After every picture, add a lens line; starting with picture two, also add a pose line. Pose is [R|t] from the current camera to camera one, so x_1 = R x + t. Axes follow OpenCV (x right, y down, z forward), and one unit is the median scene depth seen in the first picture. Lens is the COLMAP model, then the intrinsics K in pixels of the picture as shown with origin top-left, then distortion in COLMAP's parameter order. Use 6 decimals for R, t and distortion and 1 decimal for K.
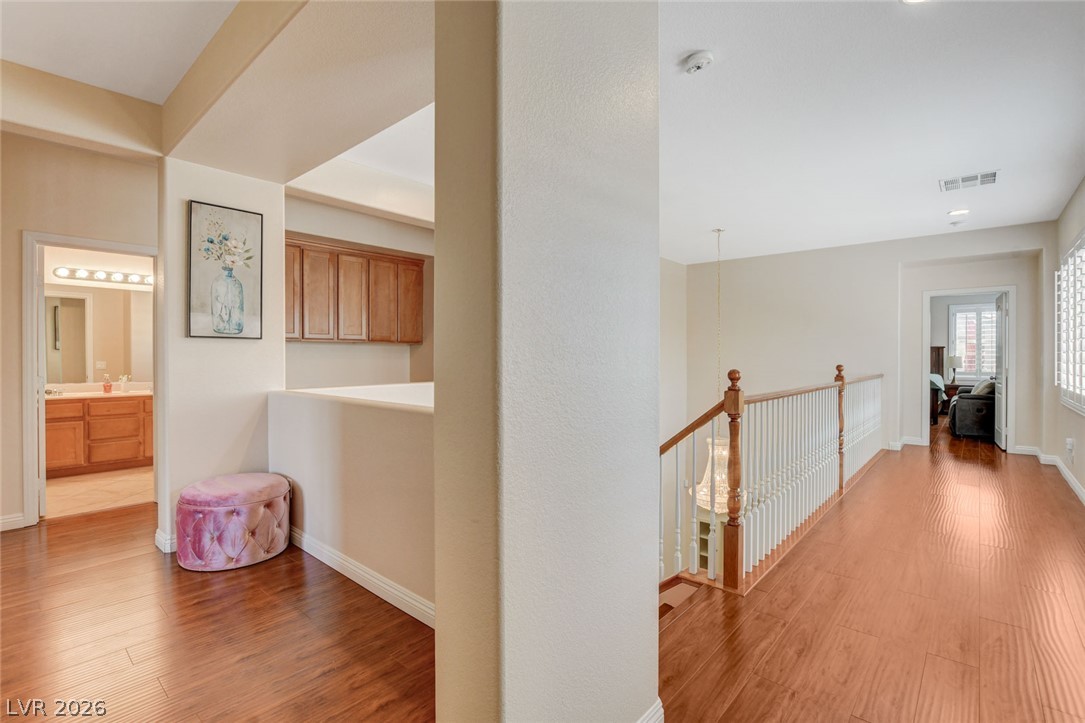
lens RADIAL K [[488.0, 0, 542.5], [0, 488.0, 361.5], [0, 0, 1]] dist [-0.022435, -0.000554]
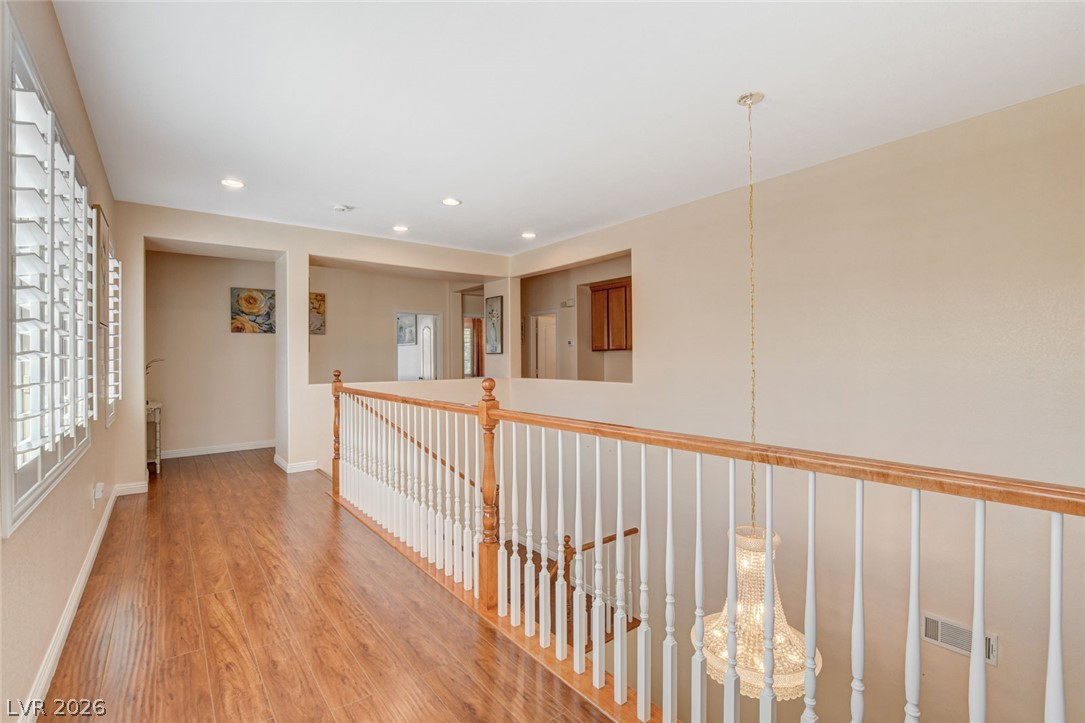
lens RADIAL K [[488.0, 0, 542.5], [0, 488.0, 361.5], [0, 0, 1]] dist [-0.022435, -0.000554]
pose [[-0.176069, -0.002473, -0.984375, 1.707819], [-0.003705, 0.999991, -0.001850, -0.012095], [0.984371, 0.003321, -0.176077, 1.775605]]
